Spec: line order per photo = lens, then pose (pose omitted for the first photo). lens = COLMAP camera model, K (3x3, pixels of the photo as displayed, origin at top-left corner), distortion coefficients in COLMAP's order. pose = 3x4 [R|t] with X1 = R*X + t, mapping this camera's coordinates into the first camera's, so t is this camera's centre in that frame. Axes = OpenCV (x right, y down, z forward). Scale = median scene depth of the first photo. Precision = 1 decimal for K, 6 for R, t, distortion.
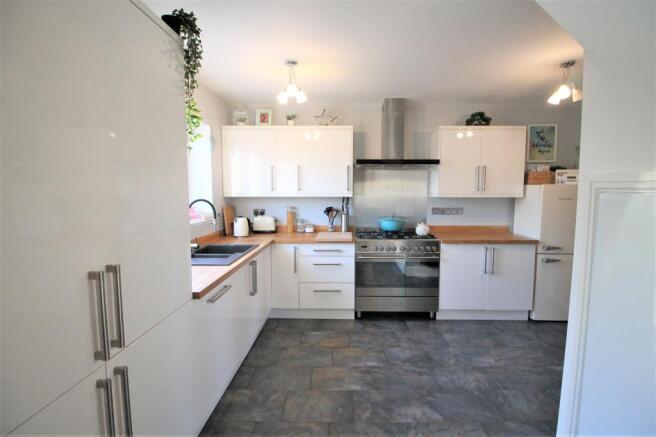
lens RADIAL K [[317.2, 0, 339.2], [0, 317.2, 217.1], [0, 0, 1]] dist [0.000159, 0.000037]
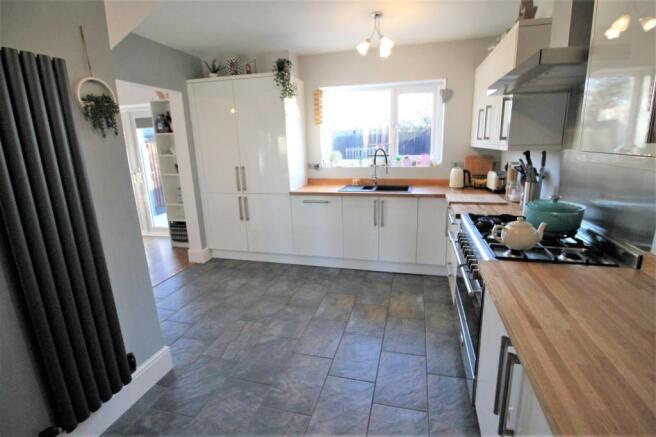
lens RADIAL K [[317.2, 0, 339.2], [0, 317.2, 217.1], [0, 0, 1]] dist [0.000159, 0.000037]
pose [[-0.251789, 0.230033, -0.940047, 1.076357], [-0.065228, 0.965098, 0.253634, -0.114718], [0.965582, 0.125180, -0.227996, 1.286449]]
